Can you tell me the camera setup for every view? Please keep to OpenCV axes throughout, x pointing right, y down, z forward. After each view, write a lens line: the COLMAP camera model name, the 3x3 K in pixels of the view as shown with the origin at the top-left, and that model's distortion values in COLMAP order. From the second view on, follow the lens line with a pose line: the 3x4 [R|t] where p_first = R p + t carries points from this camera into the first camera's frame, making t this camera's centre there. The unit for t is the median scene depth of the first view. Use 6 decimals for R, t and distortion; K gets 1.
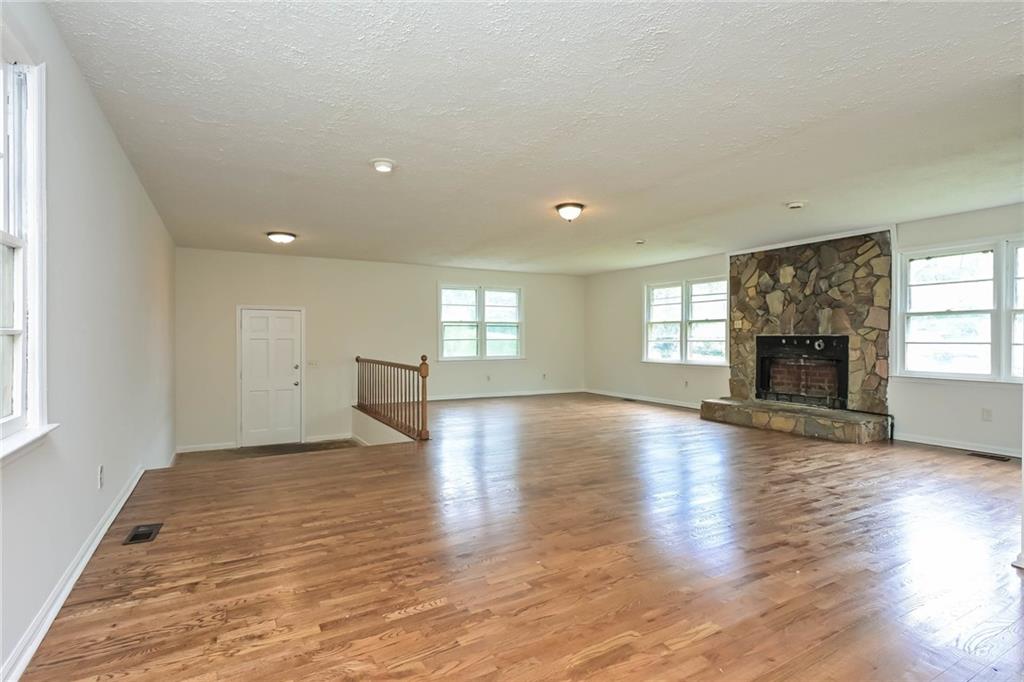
lens RADIAL K [[504.6, 0, 515.1], [0, 504.6, 339.4], [0, 0, 1]] dist [0.003881, 0.000706]
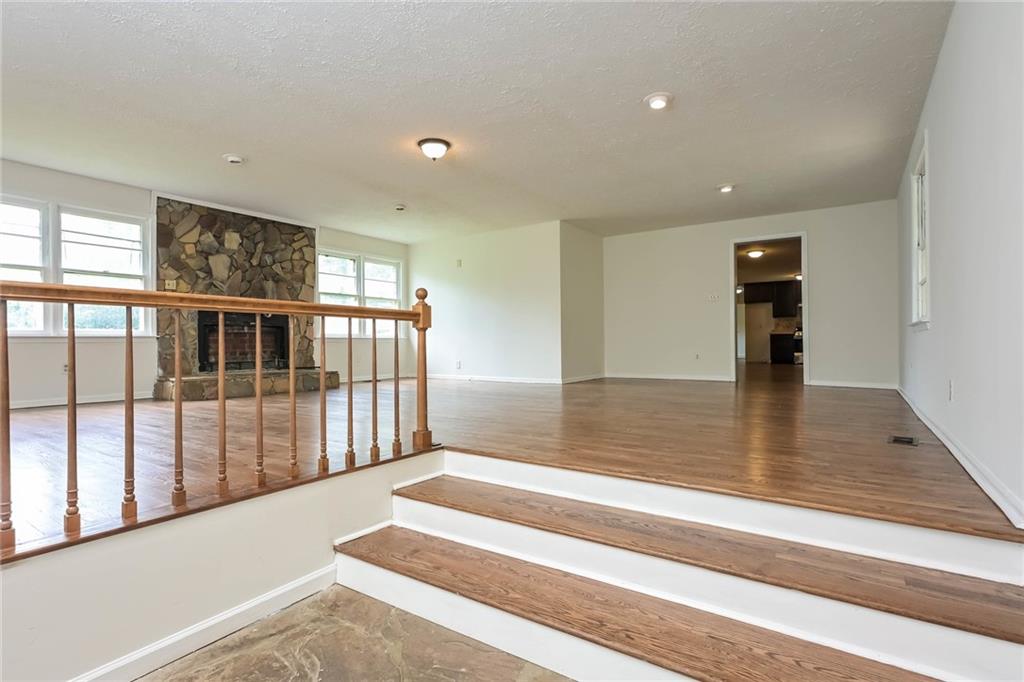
lens RADIAL K [[504.6, 0, 515.0], [0, 504.6, 341.6], [0, 0, 1]] dist [0.003881, 0.000706]
pose [[-0.440328, 0.003573, 0.897830, -0.594615], [0.009787, 0.999952, 0.000821, 0.074106], [-0.897784, 0.009149, -0.440342, 0.963268]]
